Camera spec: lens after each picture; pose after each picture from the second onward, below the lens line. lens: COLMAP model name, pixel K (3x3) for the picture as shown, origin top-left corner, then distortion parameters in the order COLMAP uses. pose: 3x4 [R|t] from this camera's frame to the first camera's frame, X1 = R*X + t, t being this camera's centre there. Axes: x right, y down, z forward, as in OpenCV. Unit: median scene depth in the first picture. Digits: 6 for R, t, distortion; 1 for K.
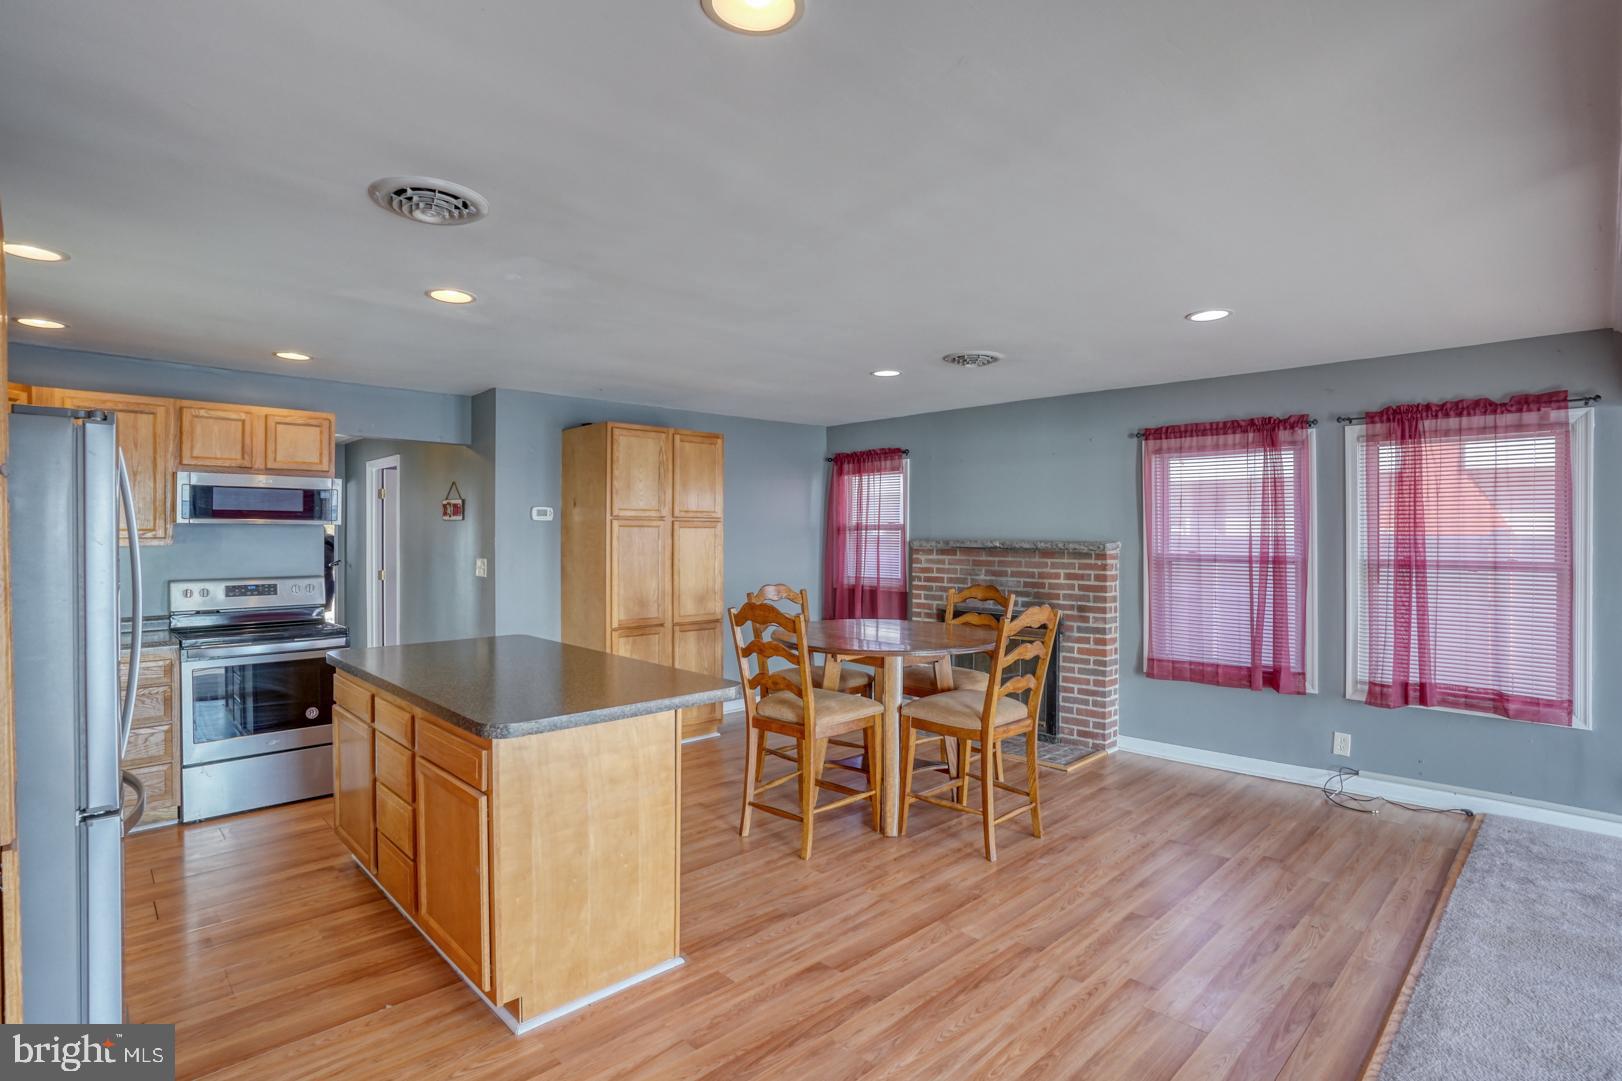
lens RADIAL K [[803.7, 0, 812.1], [0, 803.7, 533.9], [0, 0, 1]] dist [-0.040607, 0.010464]
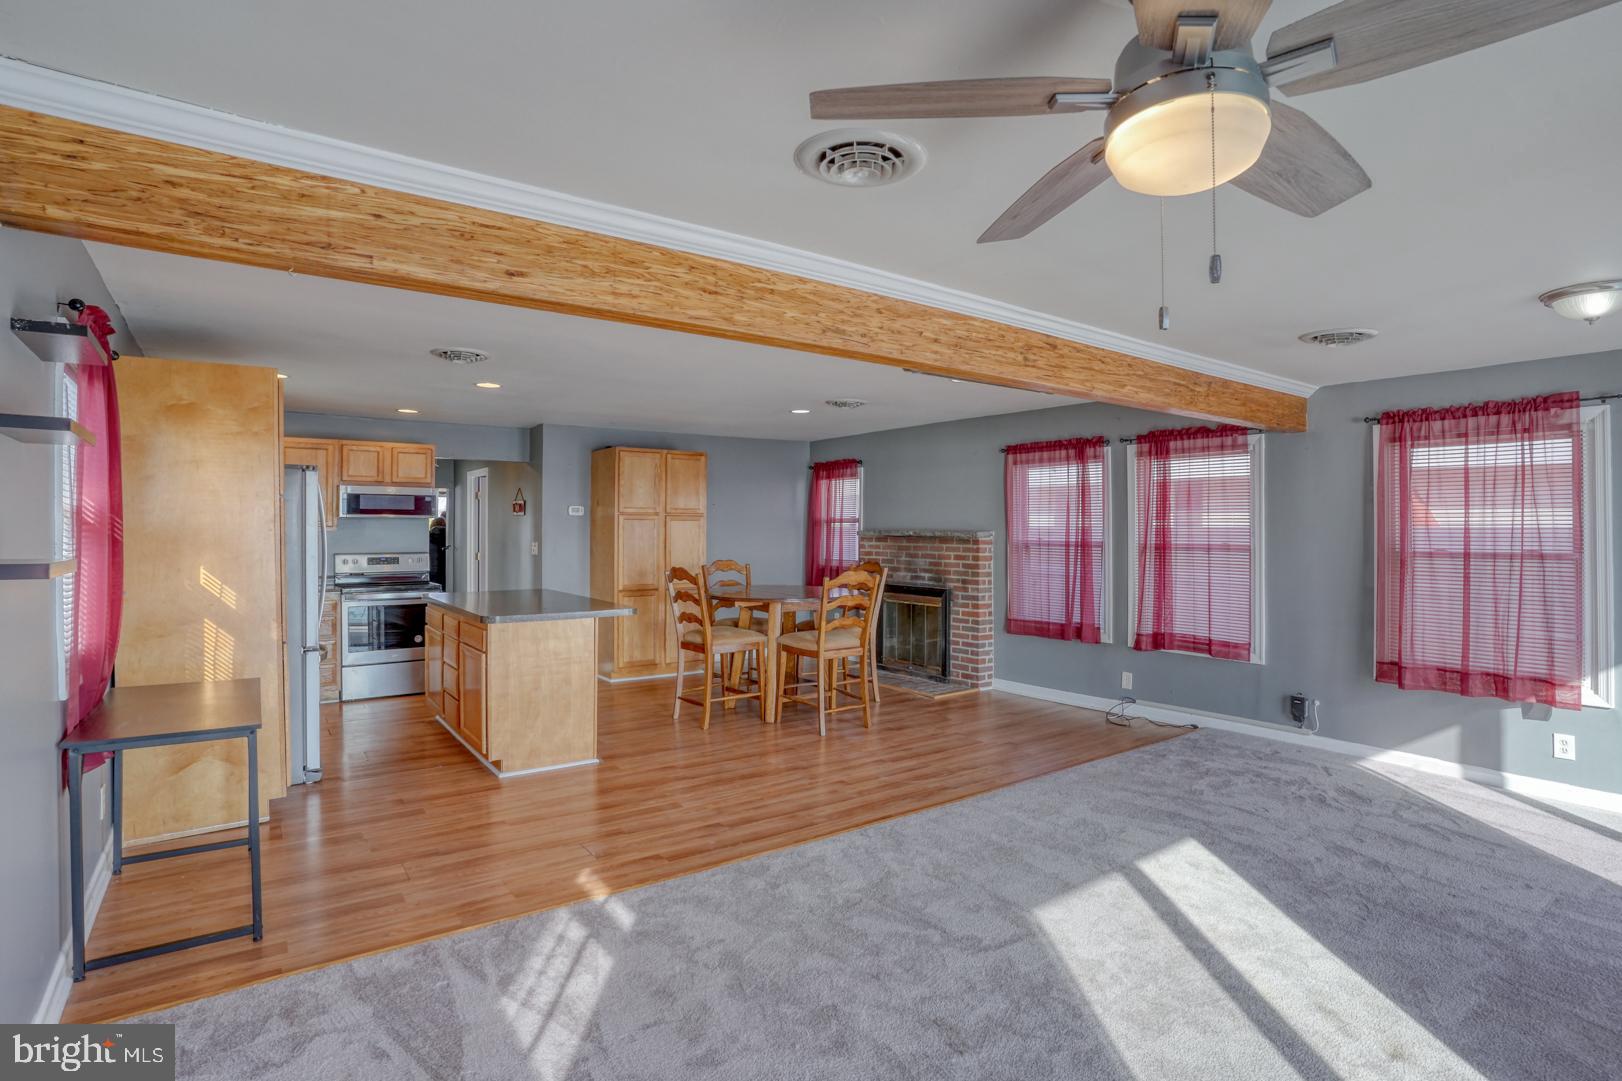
lens RADIAL K [[803.7, 0, 827.2], [0, 803.7, 530.5], [0, 0, 1]] dist [-0.040607, 0.010464]
pose [[0.992133, 0.001840, -0.125176, 0.345331], [-0.001816, 0.999998, 0.000300, 0.010820], [0.125177, -0.000070, 0.992134, -0.434254]]
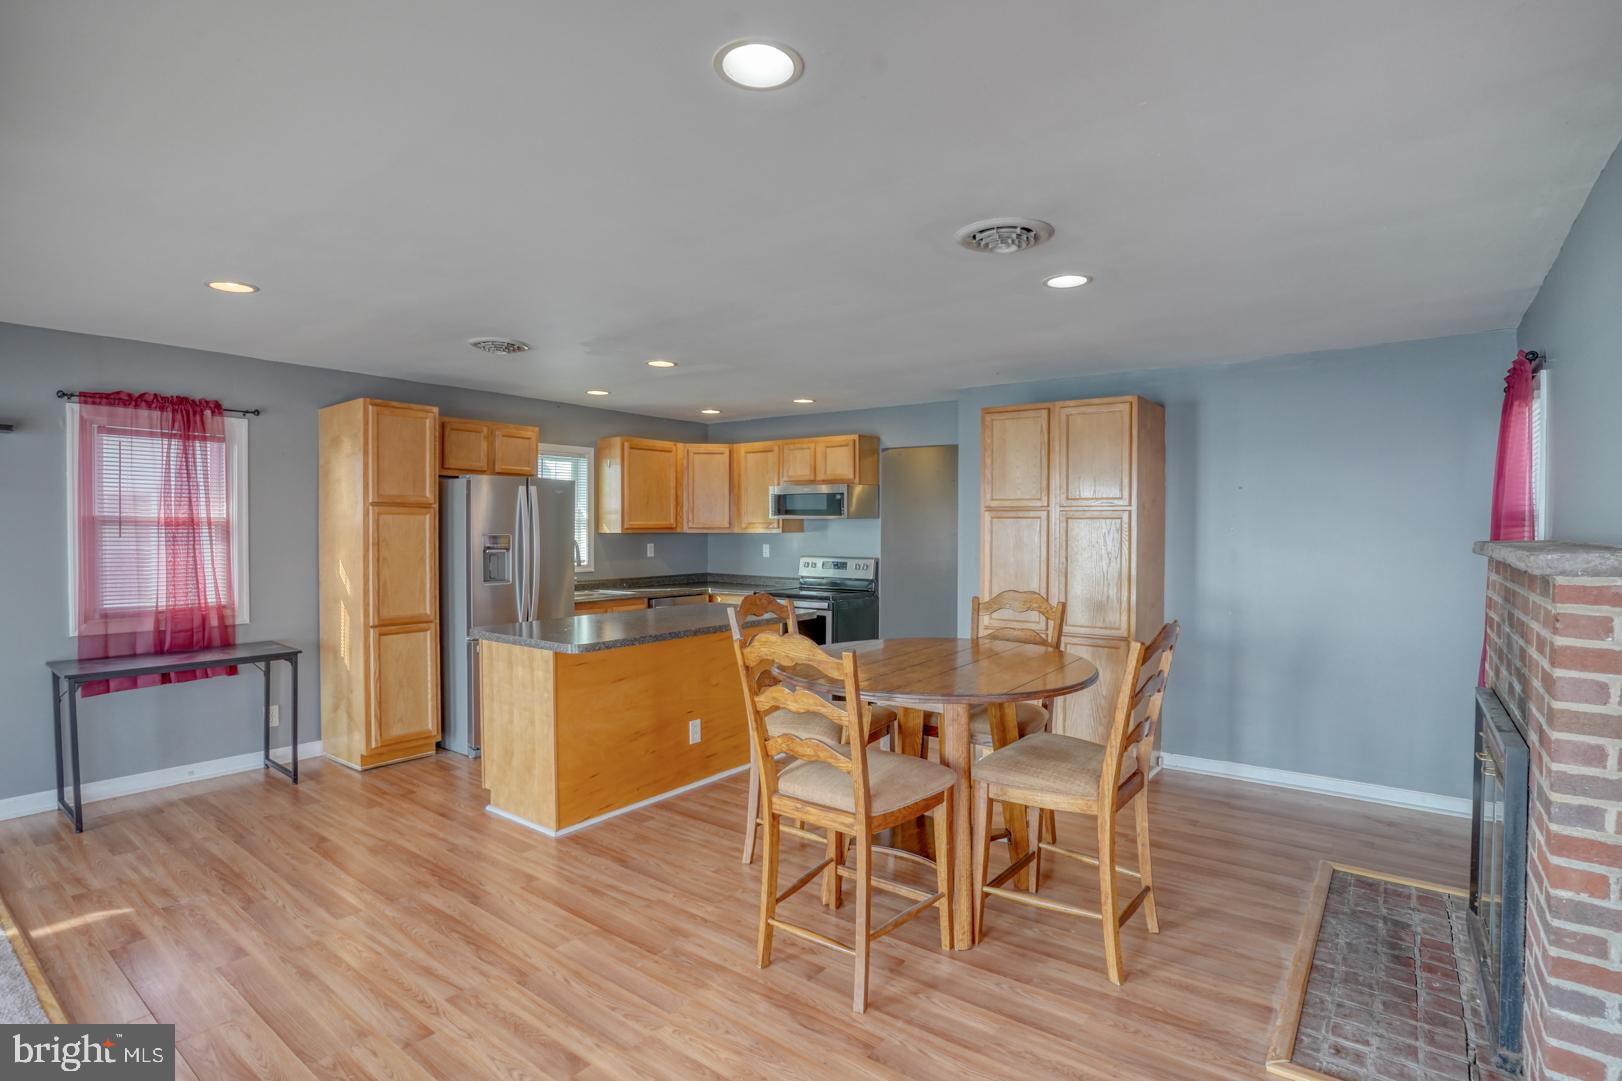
lens RADIAL K [[803.7, 0, 784.9], [0, 803.7, 553.1], [0, 0, 1]] dist [-0.040607, 0.010464]
pose [[0.133058, 0.033034, -0.990558, 0.749022], [-0.004362, 0.999454, 0.032744, 0.001820], [0.991099, -0.000036, 0.133129, 0.731392]]
